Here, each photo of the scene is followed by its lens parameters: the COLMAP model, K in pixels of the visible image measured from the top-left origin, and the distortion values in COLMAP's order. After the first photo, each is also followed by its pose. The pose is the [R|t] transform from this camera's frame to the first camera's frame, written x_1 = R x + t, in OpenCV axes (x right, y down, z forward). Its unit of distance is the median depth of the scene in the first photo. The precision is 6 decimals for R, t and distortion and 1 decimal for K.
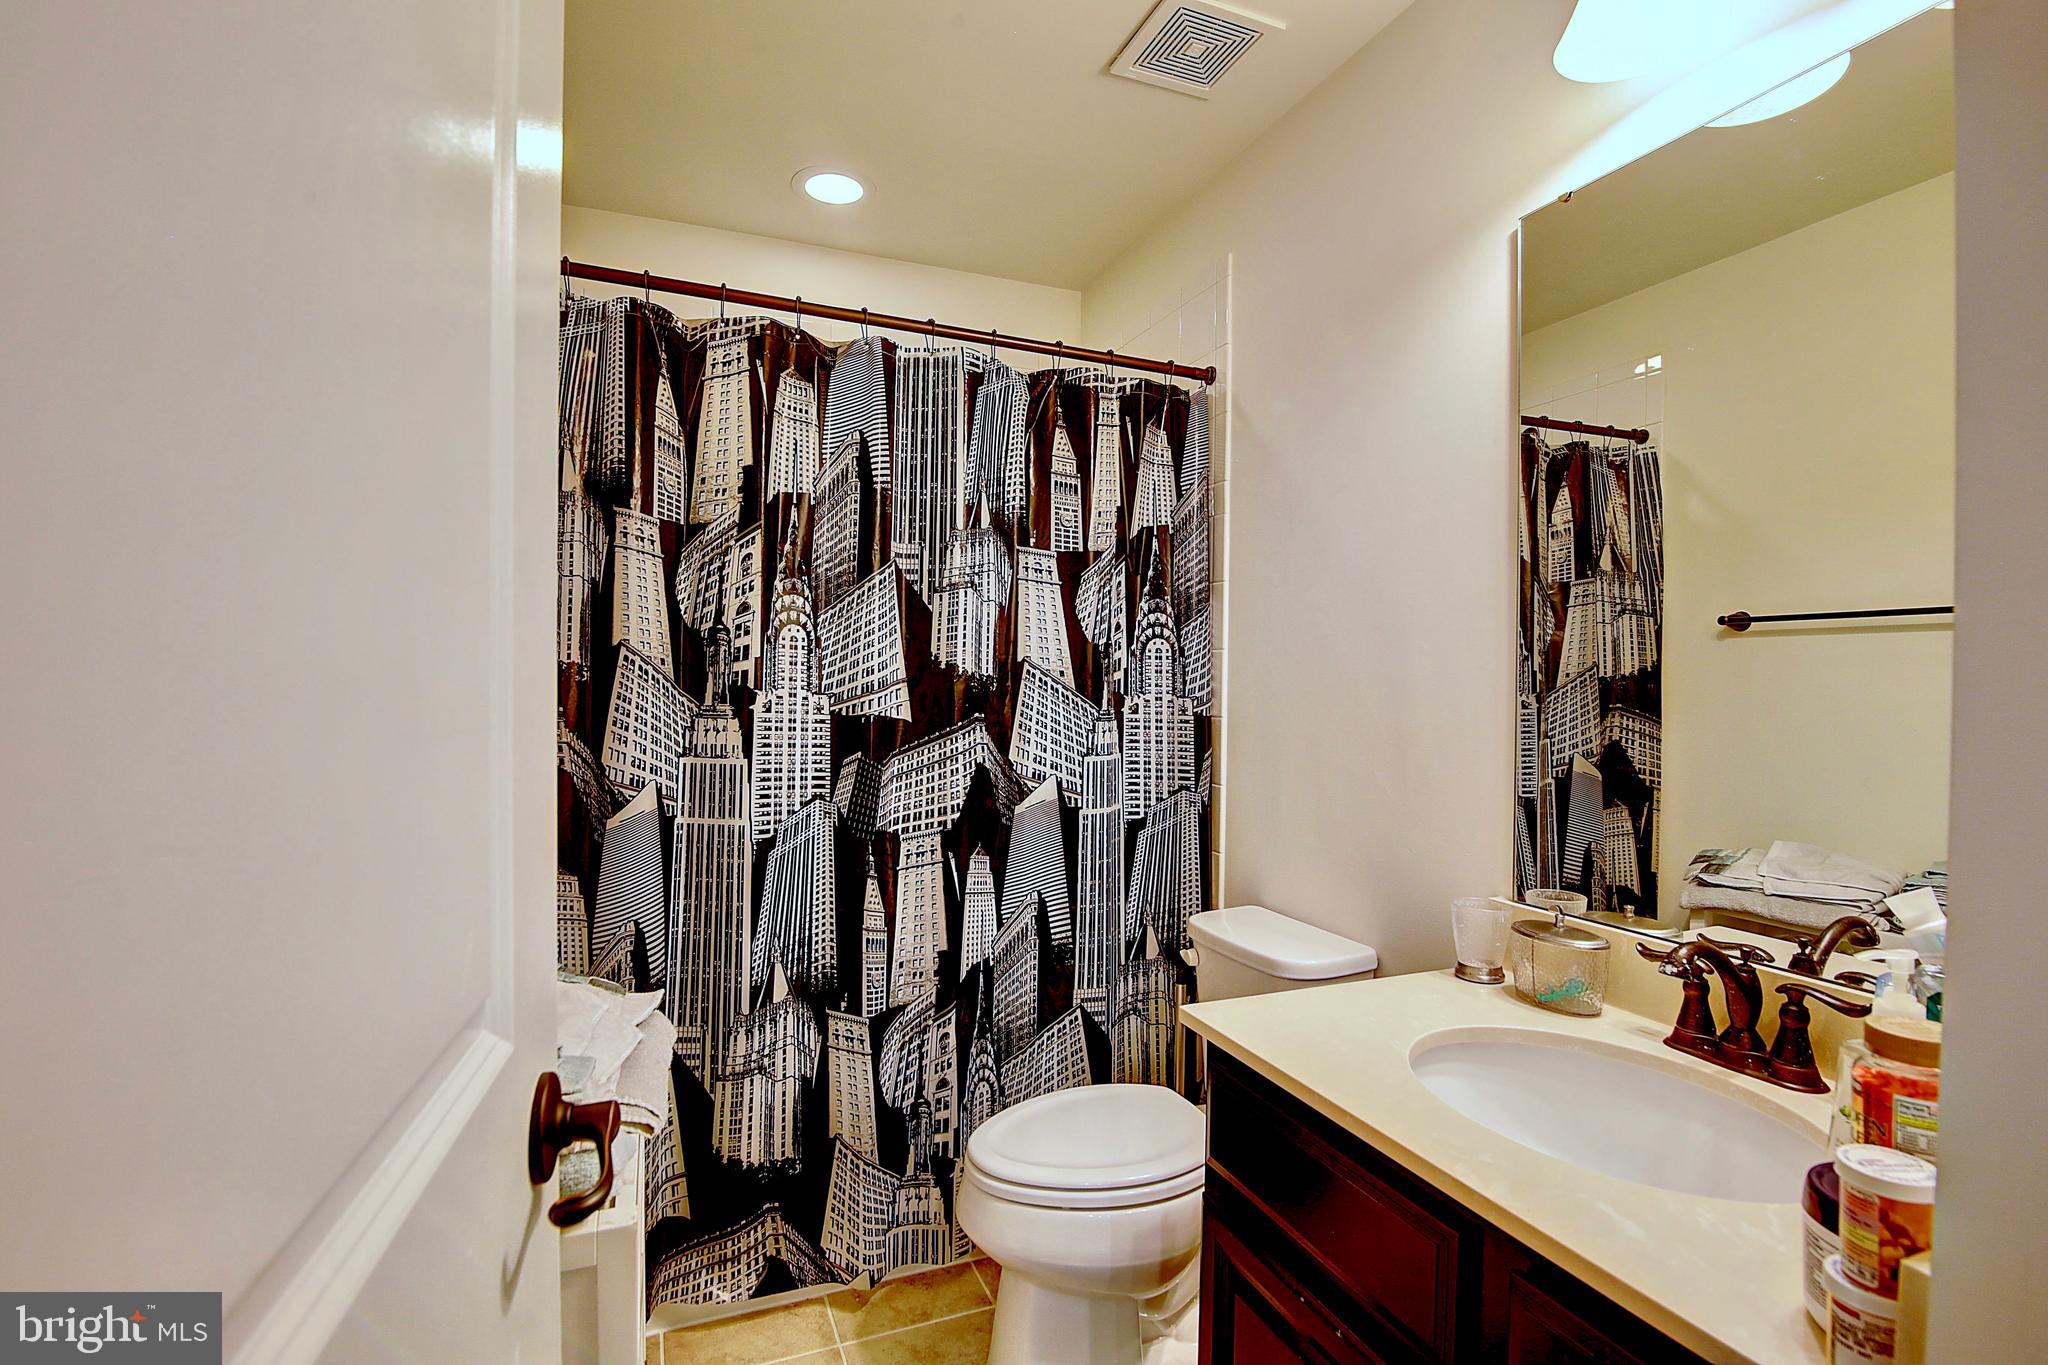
lens RADIAL K [[941.2, 0, 1021.3], [0, 941.2, 685.7], [0, 0, 1]] dist [-0.020231, 0.000584]
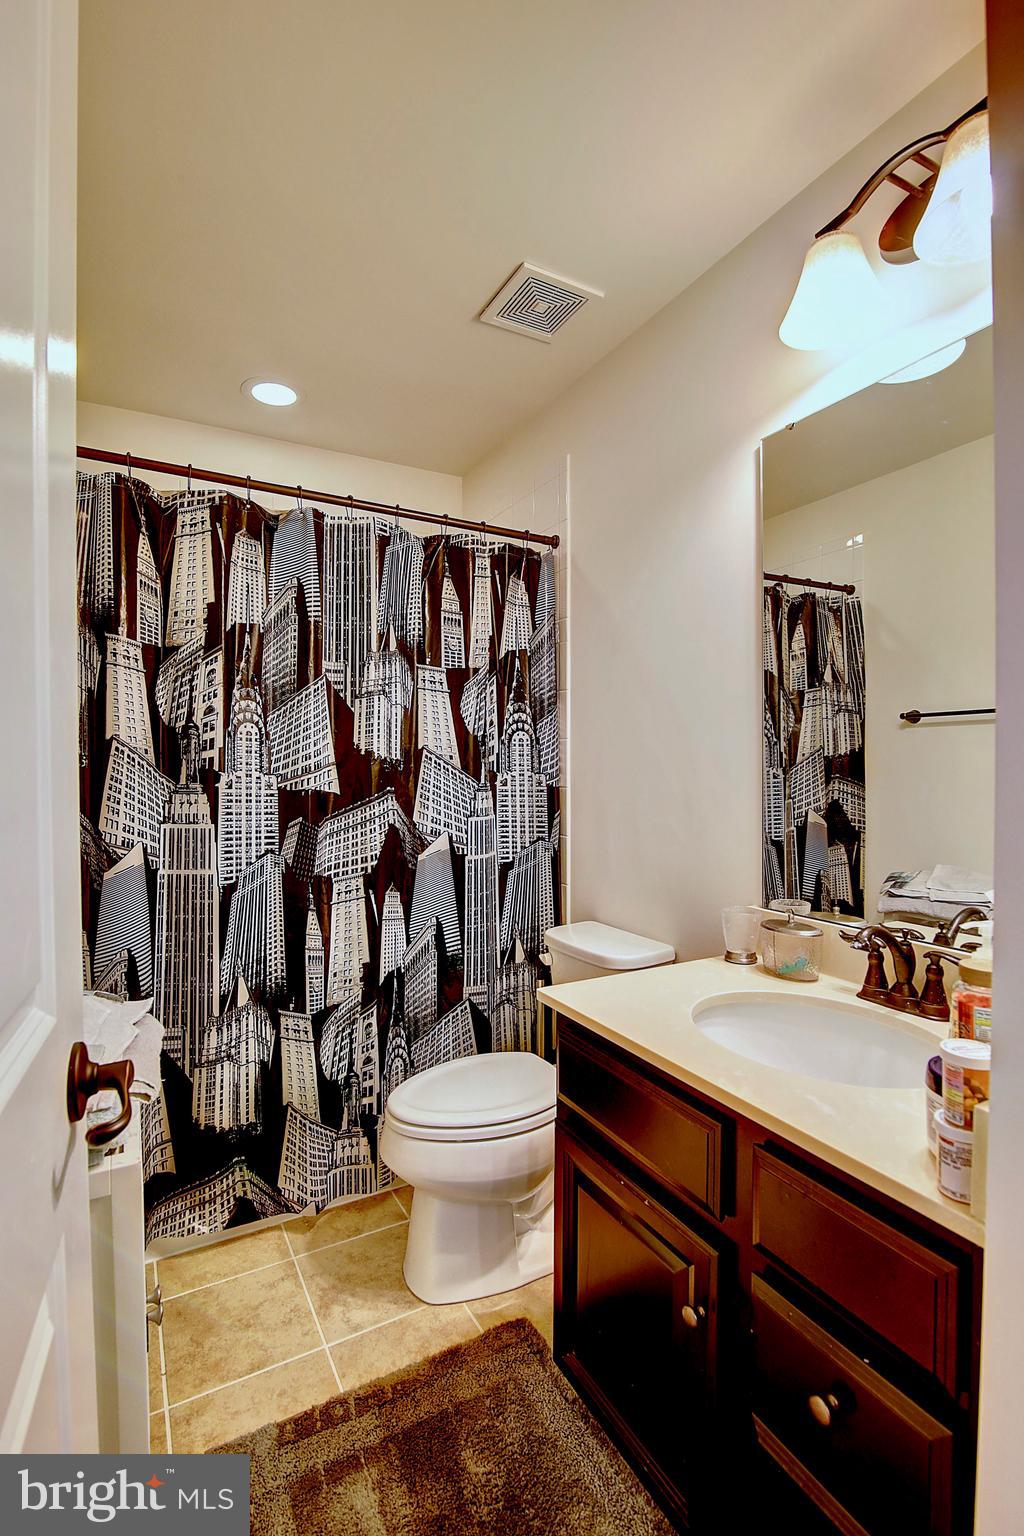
lens RADIAL K [[705.9, 0, 507.6], [0, 705.9, 773.0], [0, 0, 1]] dist [-0.020231, 0.000584]
pose [[0.992734, -0.015324, 0.119353, 0.001906], [0.014815, 0.999877, 0.005153, 0.006438], [-0.119417, -0.003347, 0.992839, -0.032665]]
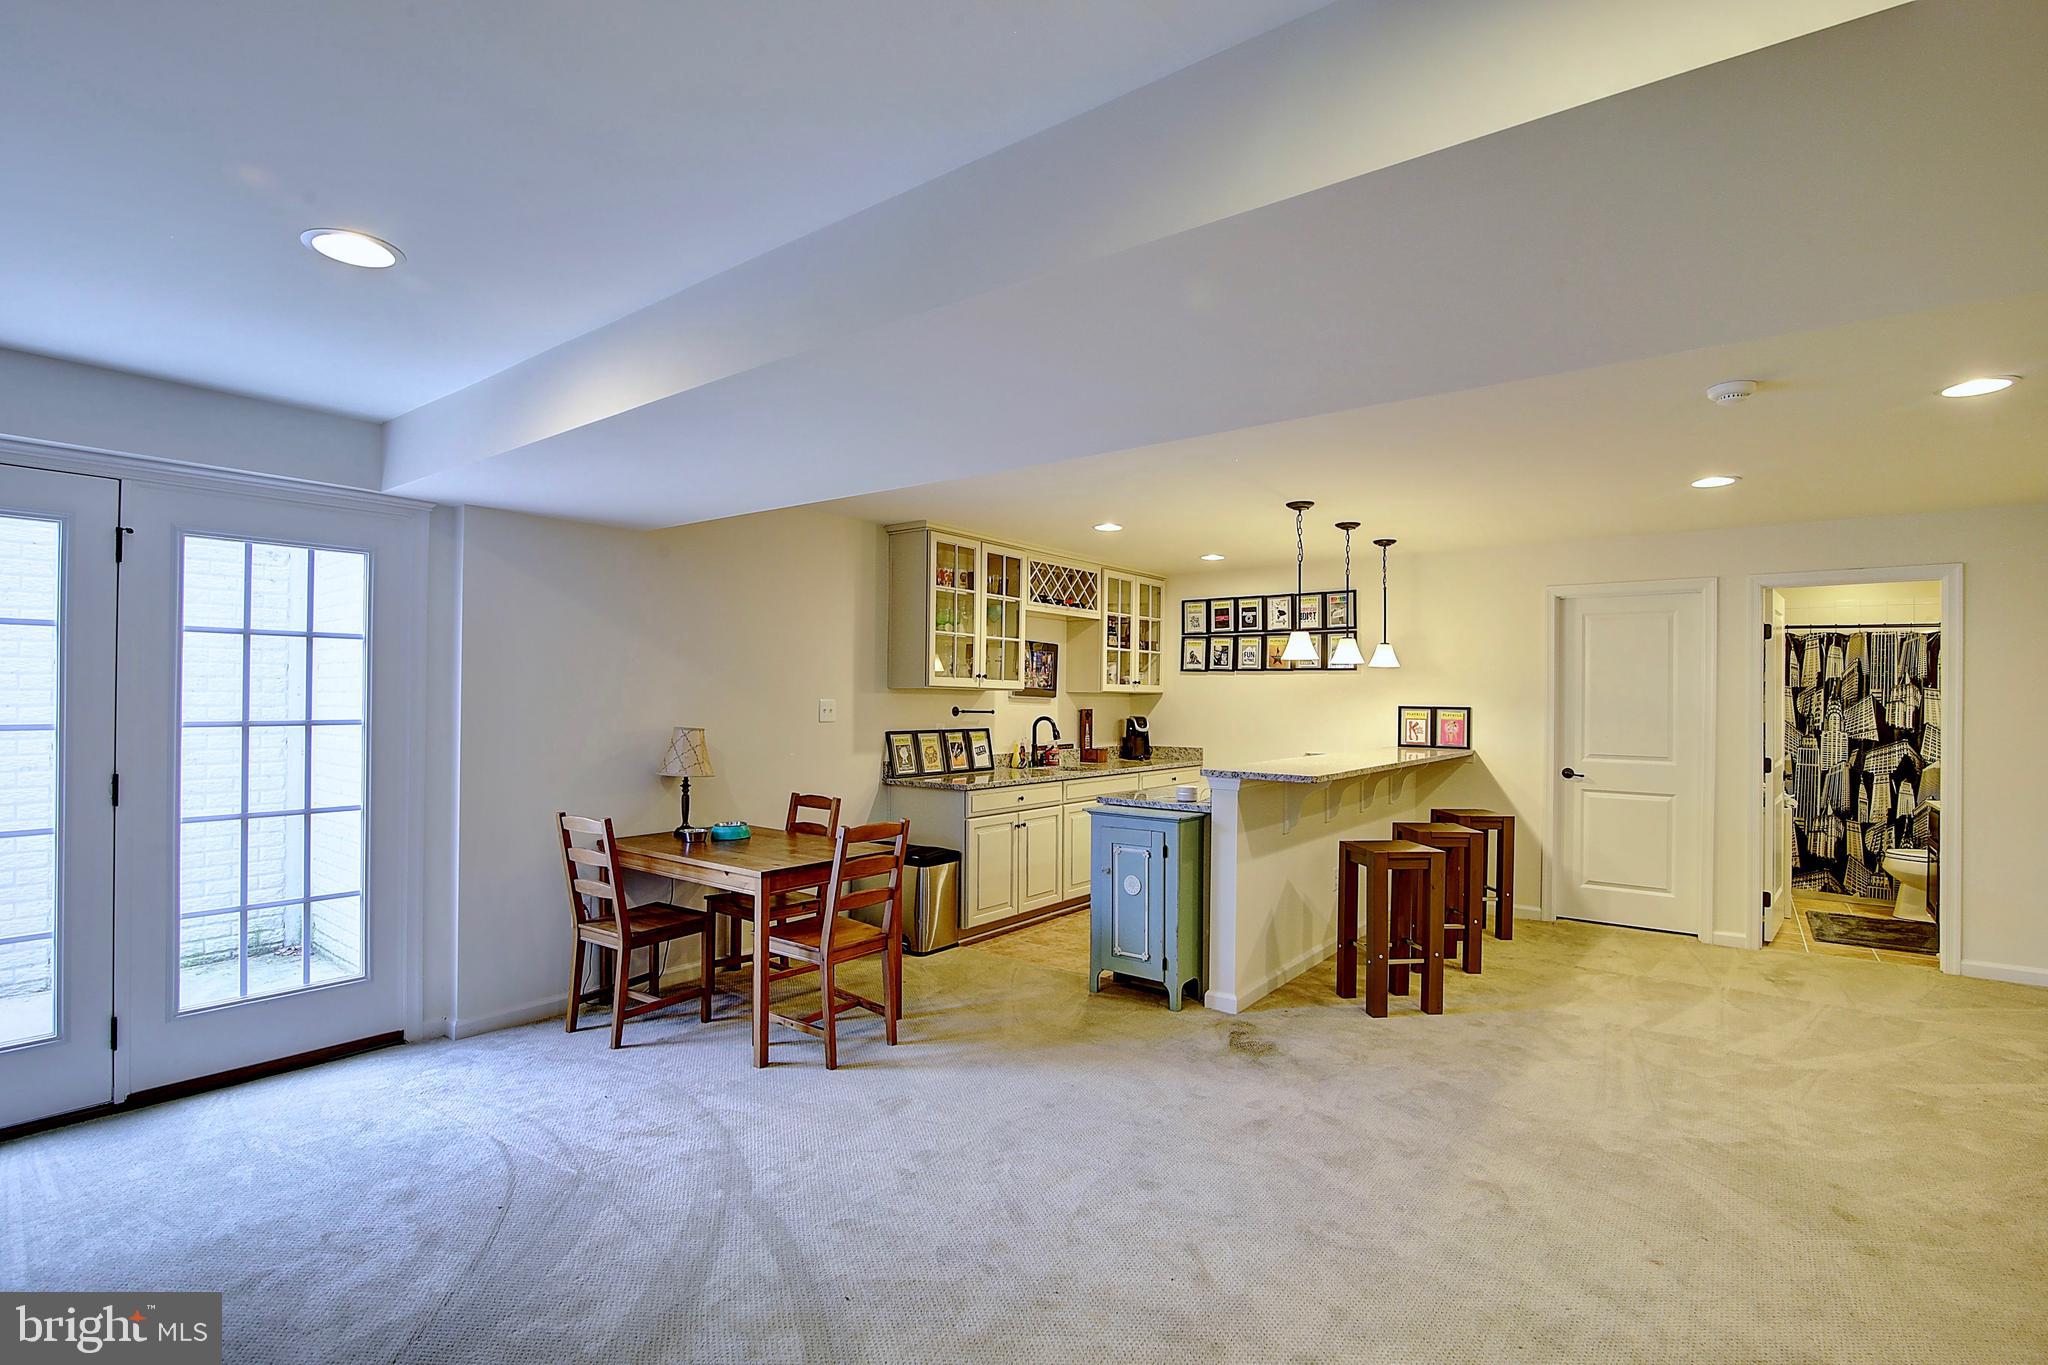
lens RADIAL K [[941.2, 0, 1021.0], [0, 941.2, 690.5], [0, 0, 1]] dist [-0.020231, 0.000584]
pose [[0.518560, -0.008356, -0.855000, 1.170981], [-0.011328, 0.999797, -0.016642, -0.055733], [0.854966, 0.018315, 0.518360, -3.494854]]
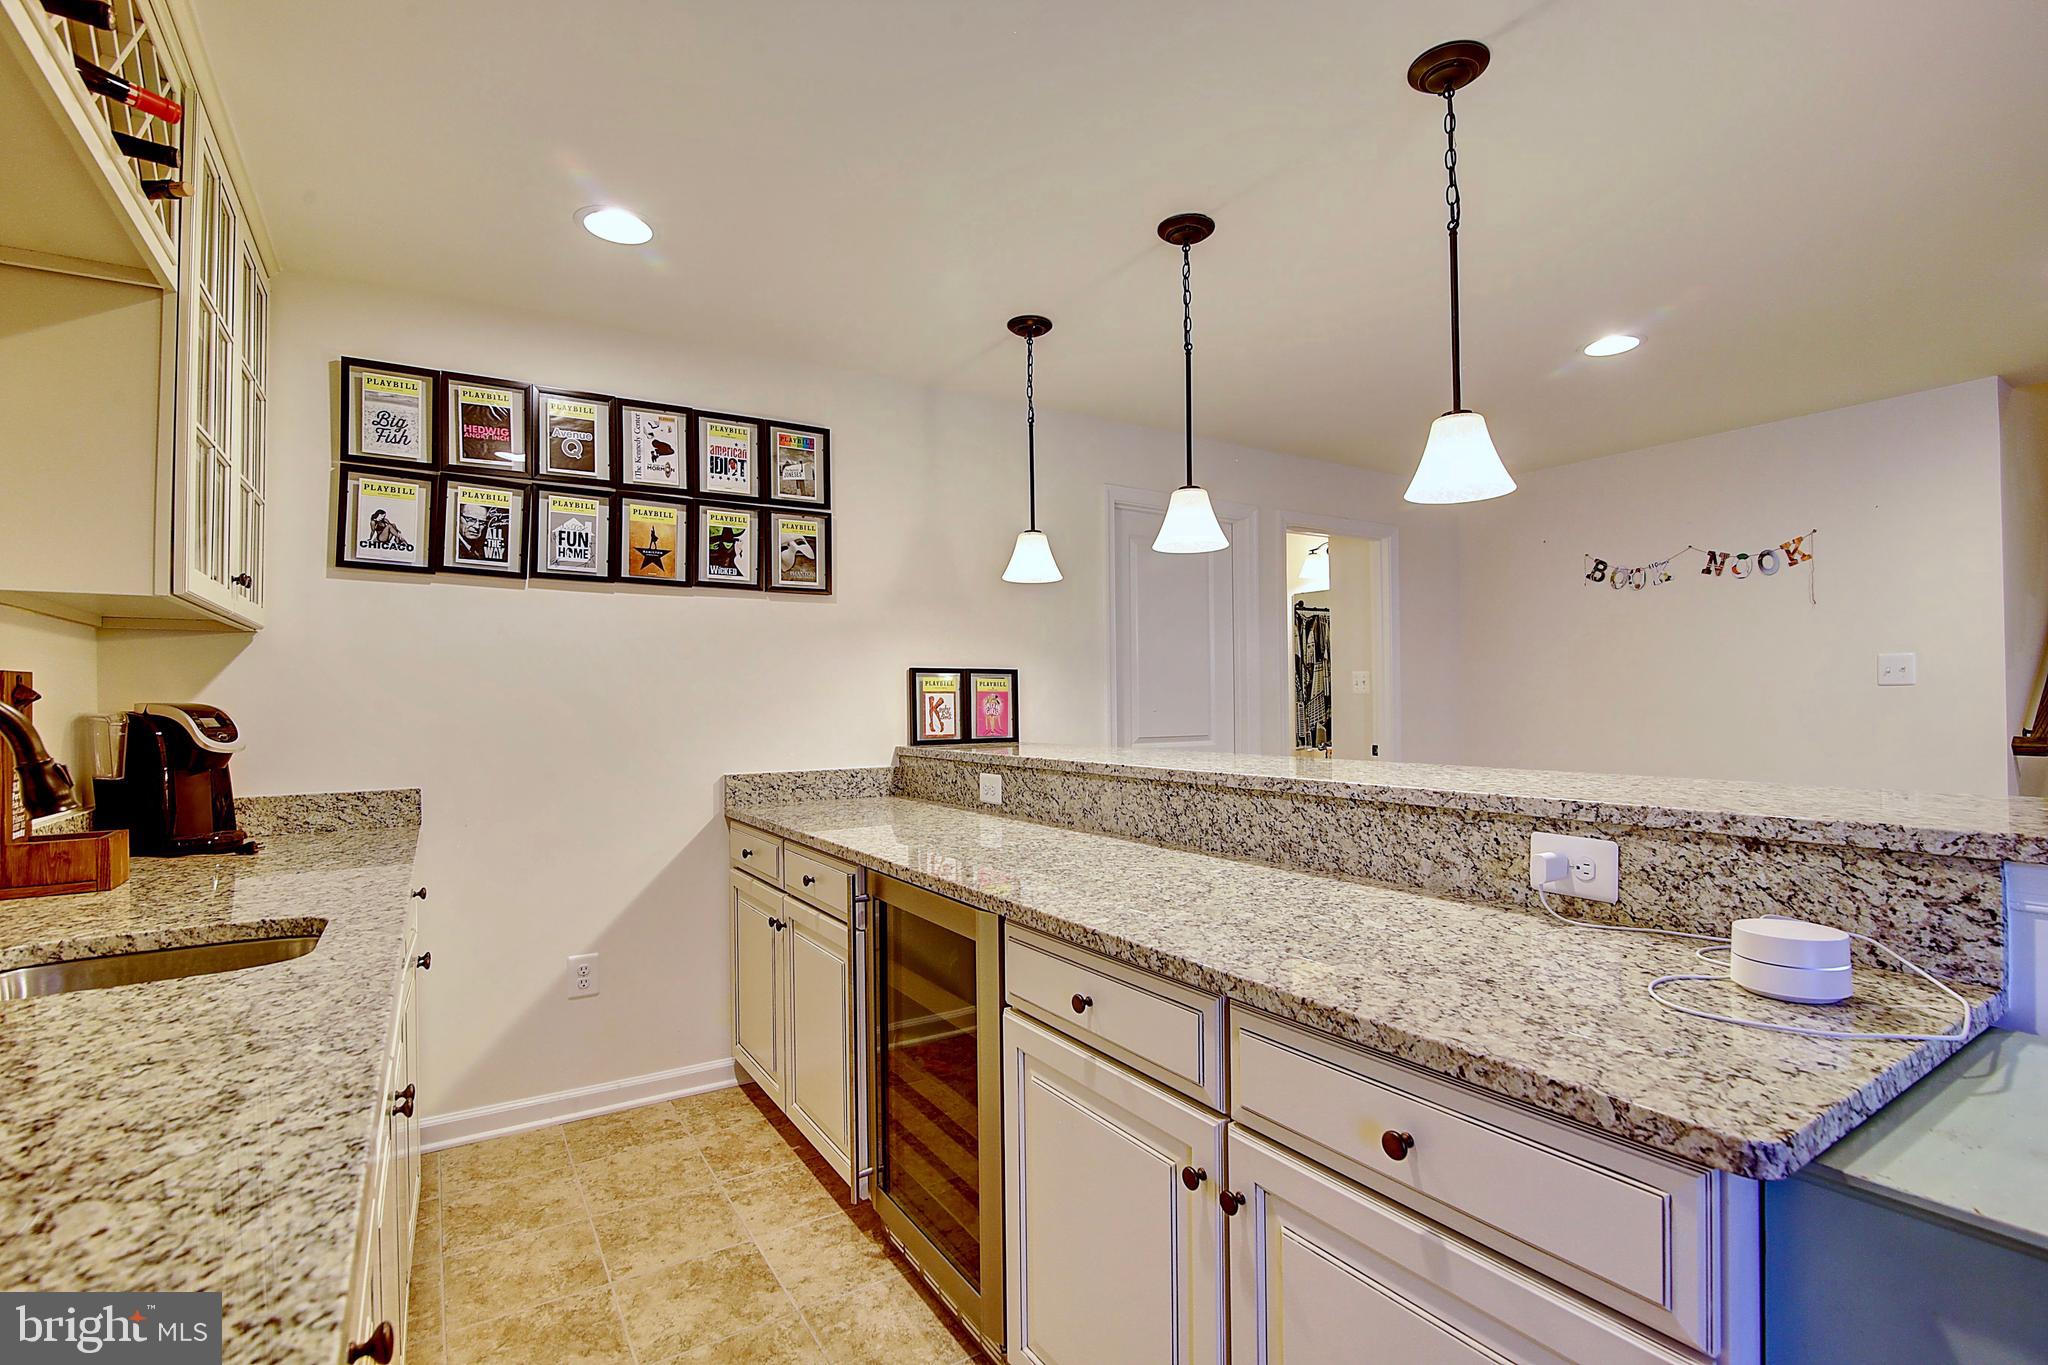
lens RADIAL K [[941.2, 0, 1027.1], [0, 941.2, 680.1], [0, 0, 1]] dist [-0.020231, 0.000584]
pose [[0.978201, -0.014266, 0.207169, -1.235888], [0.020455, 0.999405, -0.027764, 0.006855], [-0.206650, 0.031397, 0.977911, -2.318416]]
